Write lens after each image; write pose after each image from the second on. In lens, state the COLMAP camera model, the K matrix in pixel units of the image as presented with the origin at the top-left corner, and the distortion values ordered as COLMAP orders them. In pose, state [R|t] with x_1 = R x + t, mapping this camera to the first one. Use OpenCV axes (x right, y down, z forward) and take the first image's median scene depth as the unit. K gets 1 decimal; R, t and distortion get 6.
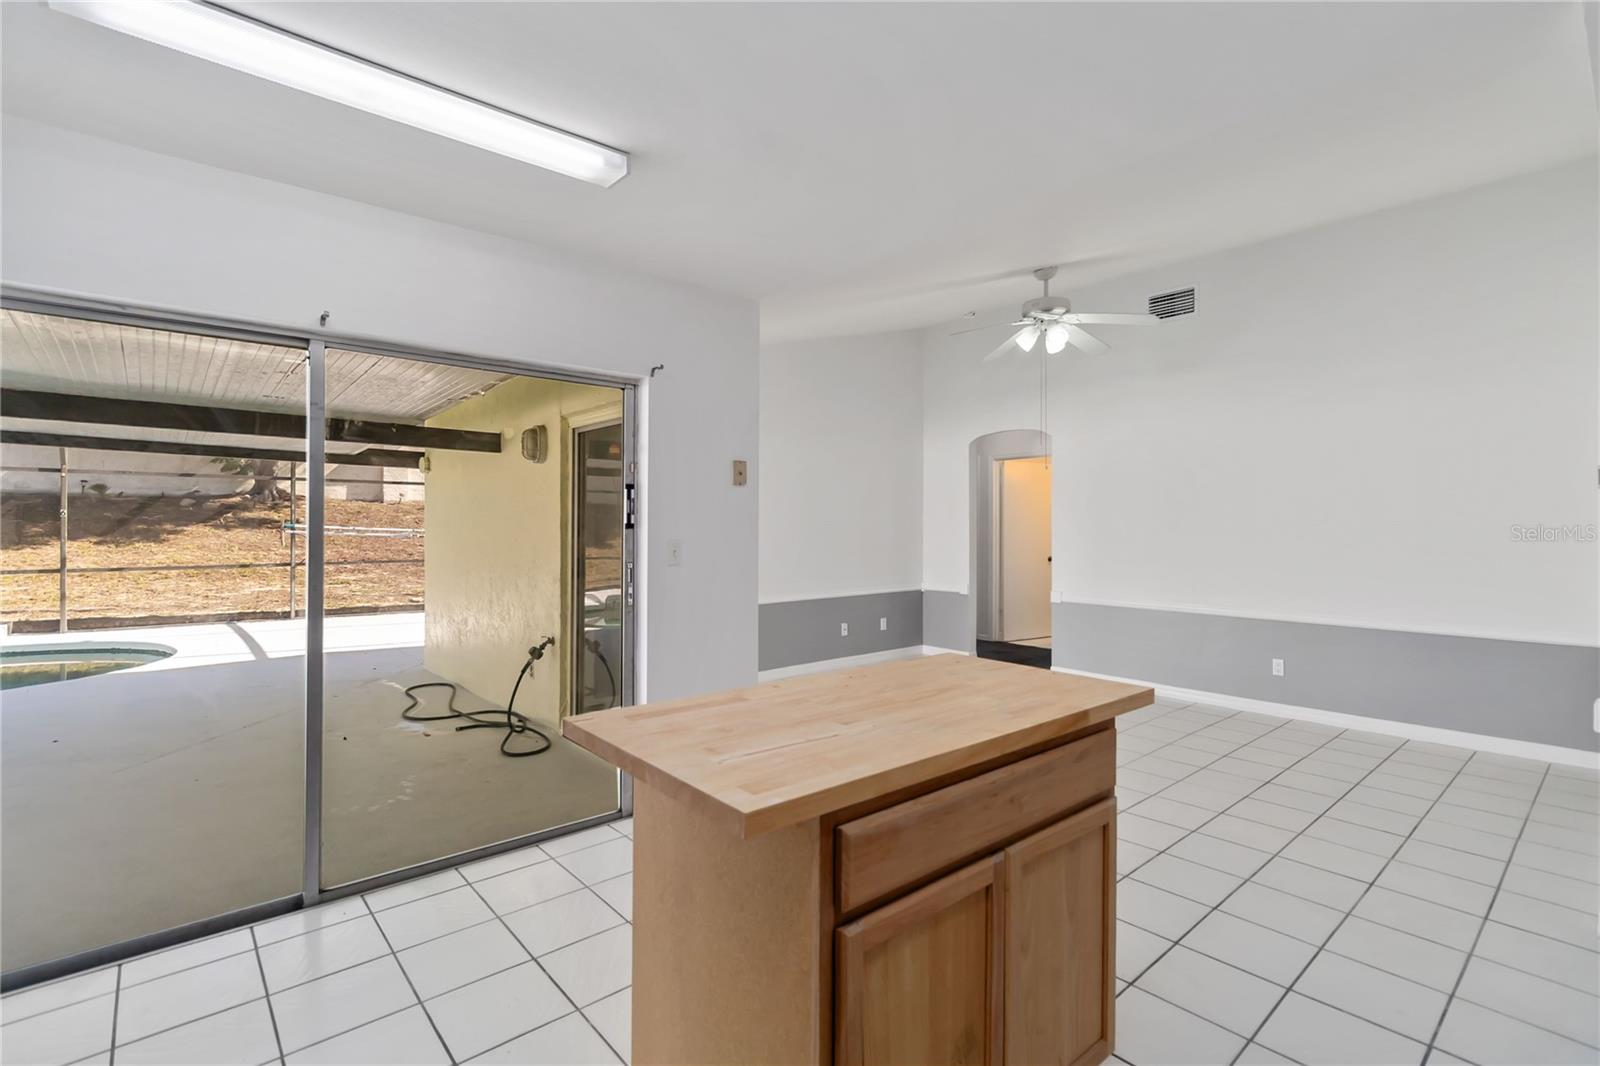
lens RADIAL K [[735.9, 0, 802.5], [0, 735.9, 532.8], [0, 0, 1]] dist [0.002612, 0.000100]
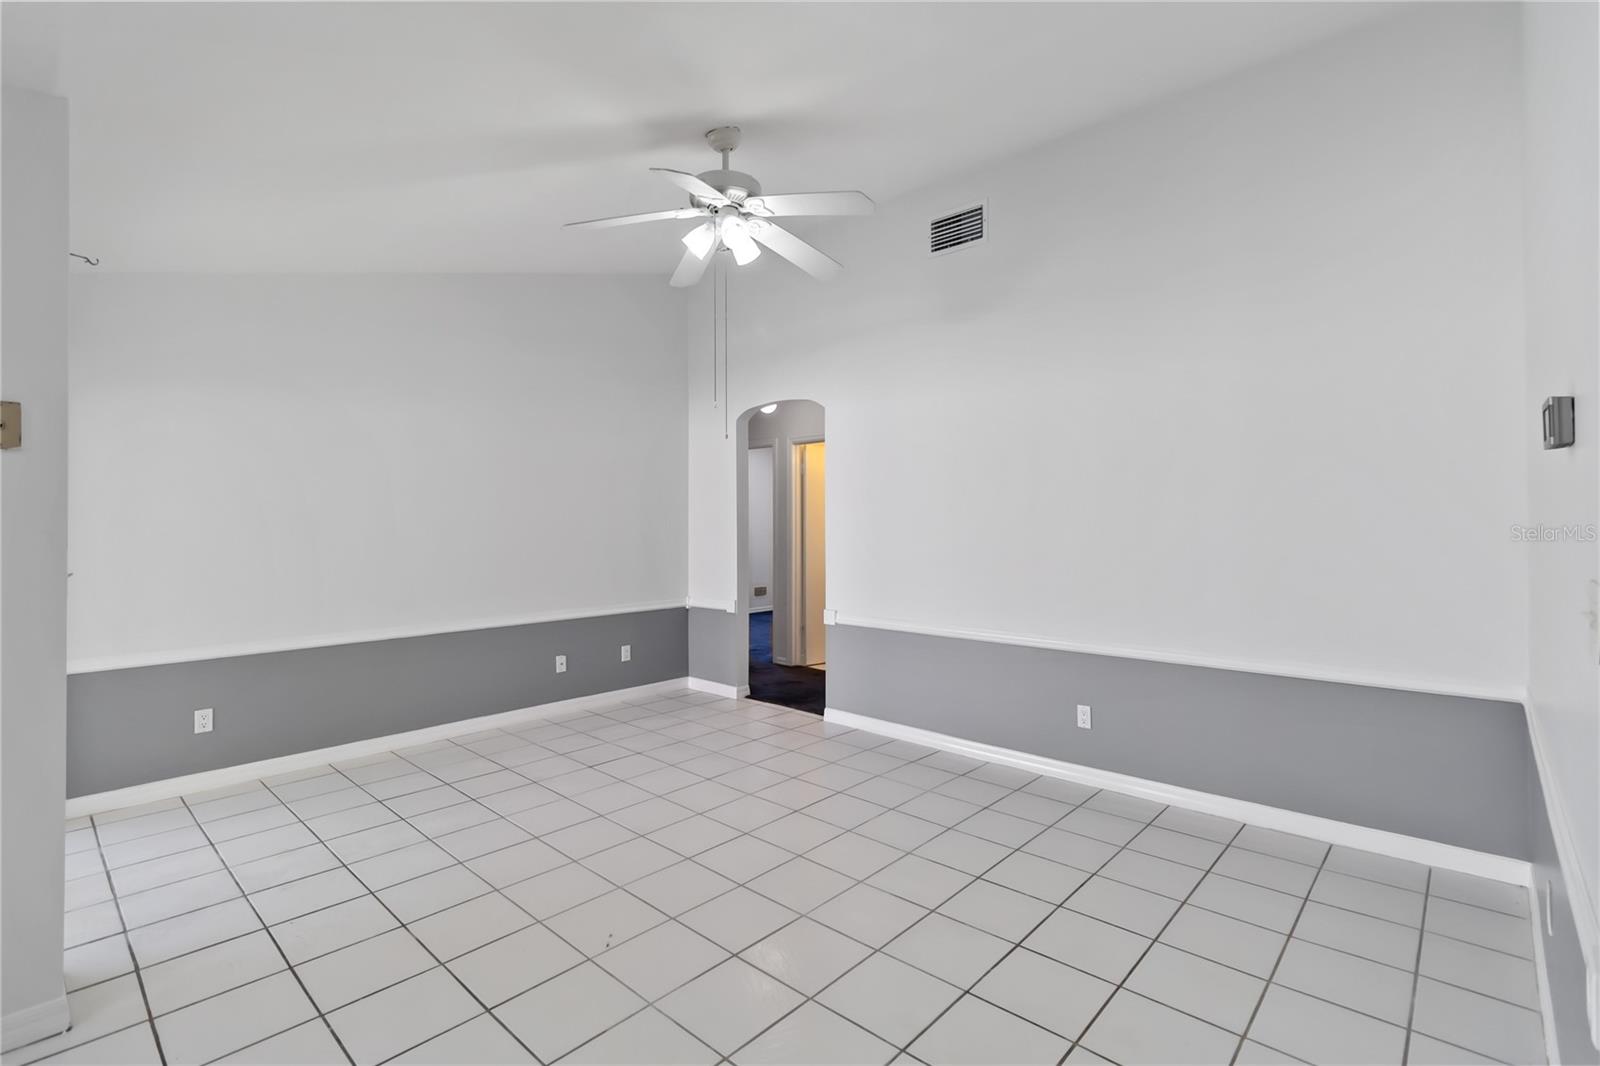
lens RADIAL K [[735.9, 0, 799.1], [0, 735.9, 524.1], [0, 0, 1]] dist [0.002612, 0.000100]
pose [[0.994034, -0.003336, 0.109019, 0.232230], [0.004675, 0.999917, -0.012034, -0.000258], [-0.108969, 0.012472, 0.993967, 0.246802]]
